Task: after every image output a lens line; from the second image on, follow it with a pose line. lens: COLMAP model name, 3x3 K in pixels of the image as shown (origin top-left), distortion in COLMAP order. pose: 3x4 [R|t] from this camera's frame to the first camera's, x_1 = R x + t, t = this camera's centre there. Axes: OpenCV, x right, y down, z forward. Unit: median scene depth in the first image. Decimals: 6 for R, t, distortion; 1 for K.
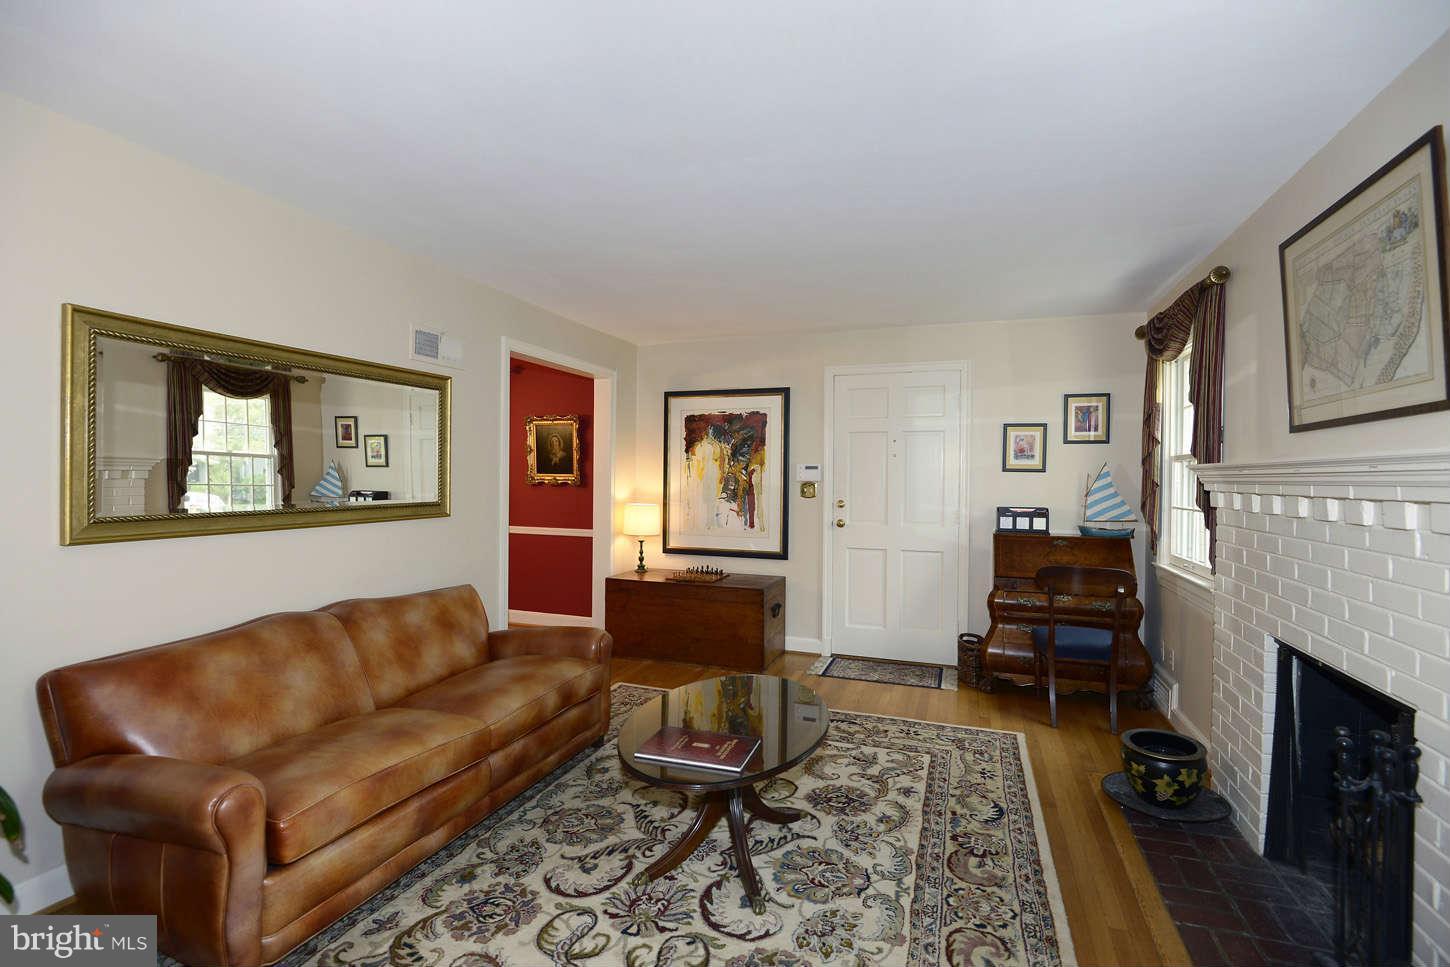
lens RADIAL K [[678.9, 0, 725.0], [0, 678.9, 480.3], [0, 0, 1]] dist [-0.000878, -0.015374]
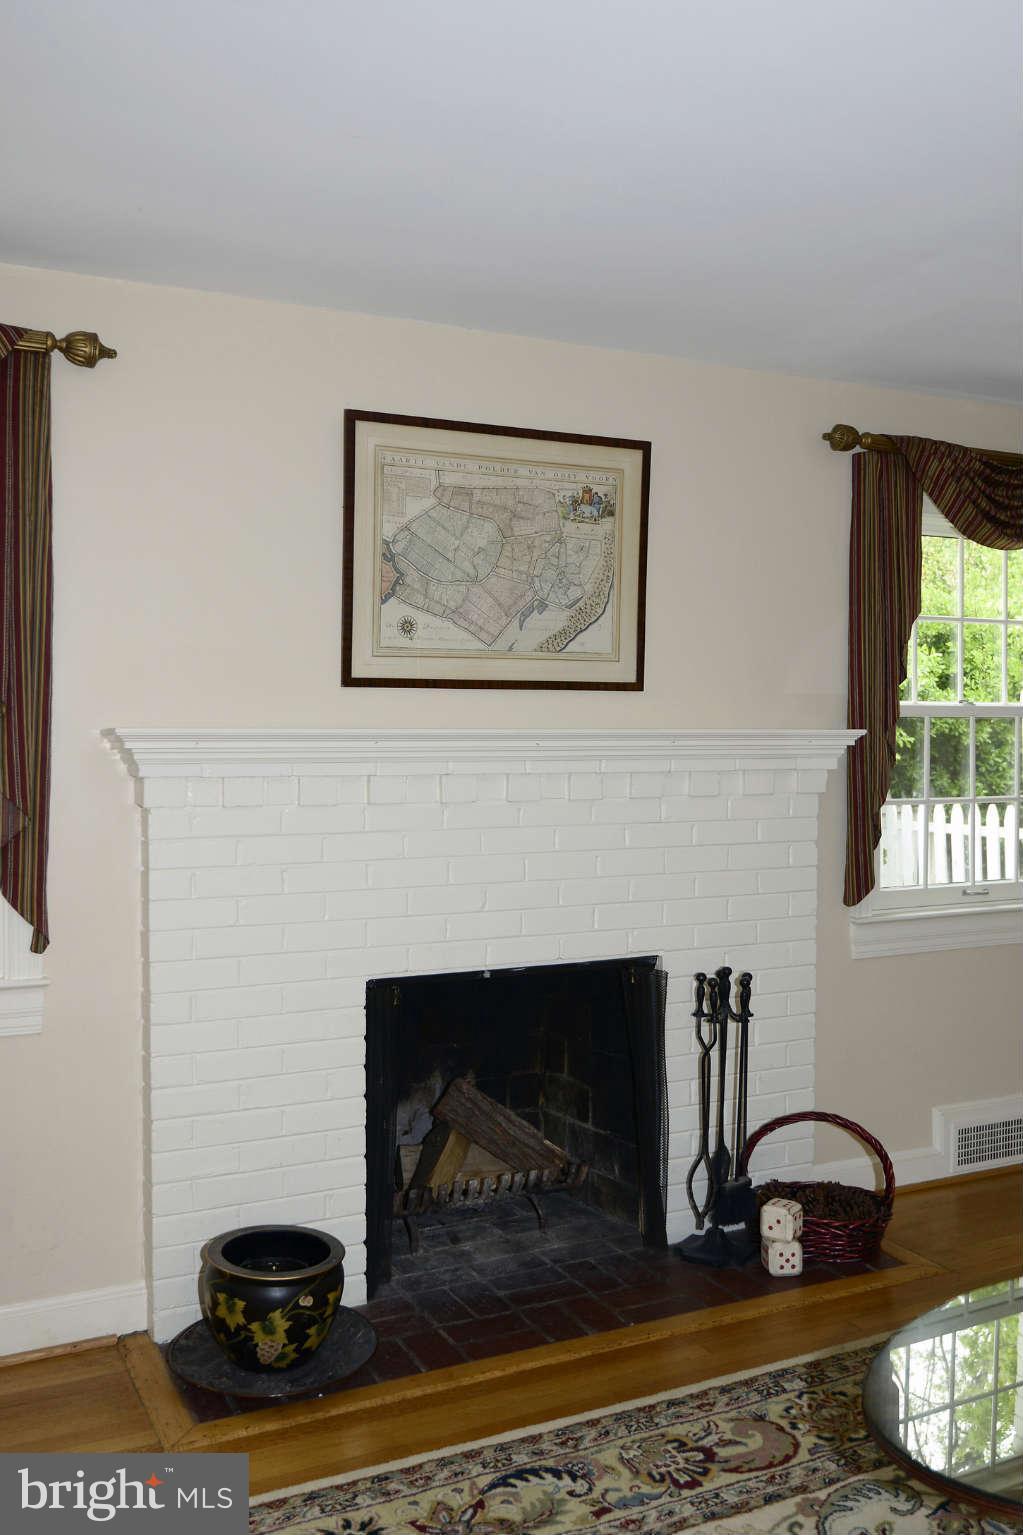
lens RADIAL K [[1399.1, 0, 511.5], [0, 1399.1, 767.5], [0, 0, 1]] dist [0.005803, -0.002041]
pose [[-0.729807, -0.024237, 0.683224, -0.254186], [-0.003406, 0.999488, 0.031818, -0.031770], [-0.683645, 0.020894, -0.729515, 1.808363]]
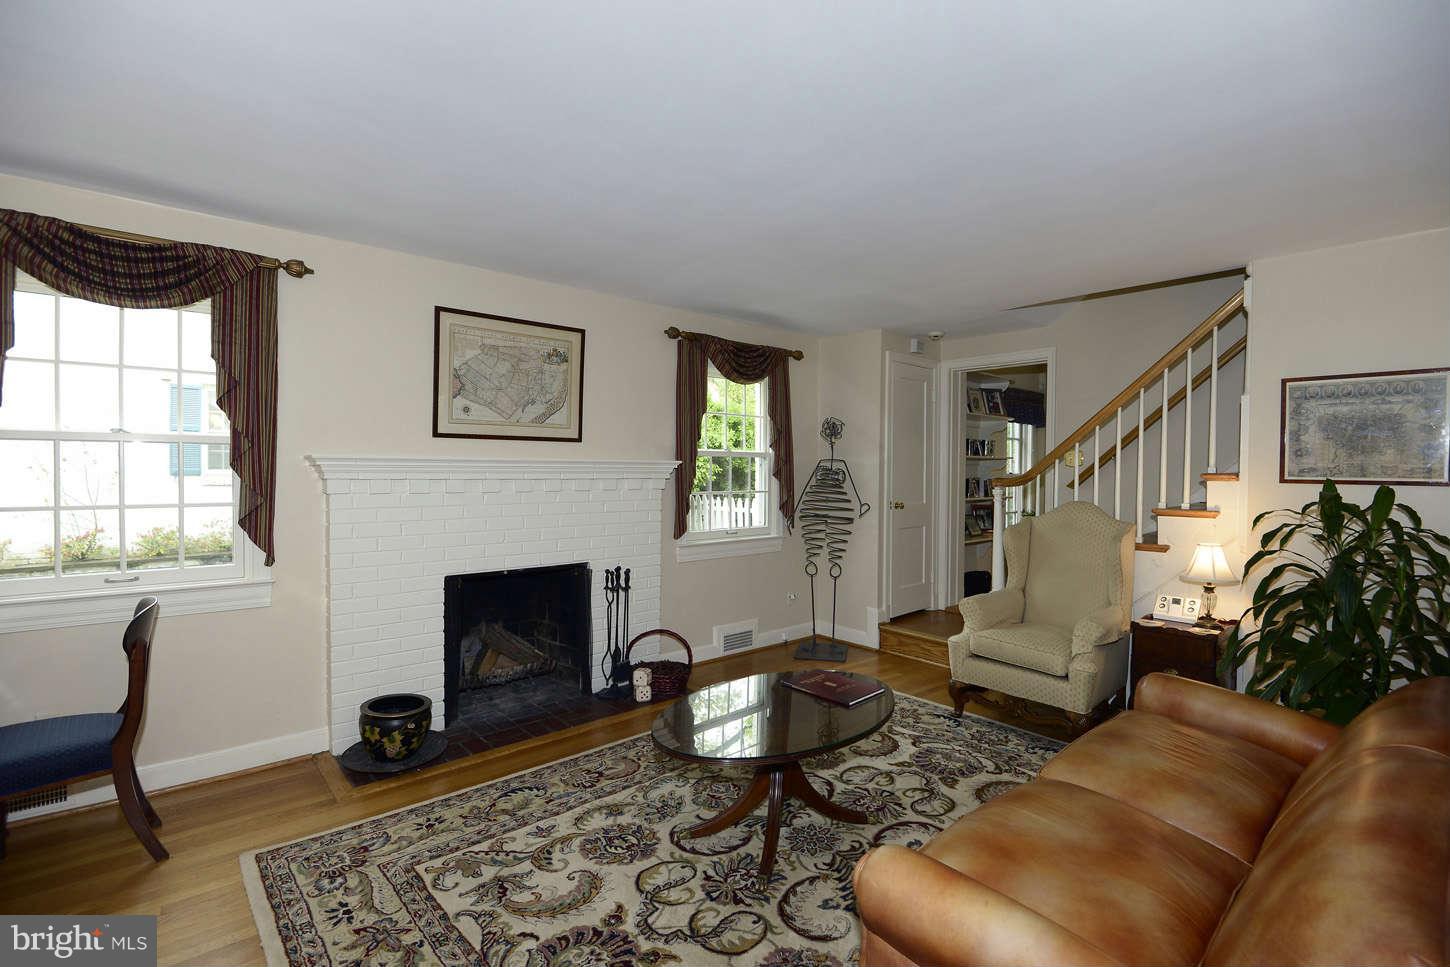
lens RADIAL K [[678.9, 0, 725.0], [0, 678.9, 480.3], [0, 0, 1]] dist [-0.000878, -0.015374]
pose [[-0.883193, -0.021170, 0.468531, -0.381815], [-0.012121, 0.999677, 0.022320, -0.016455], [-0.468852, 0.014033, -0.883165, 1.873003]]
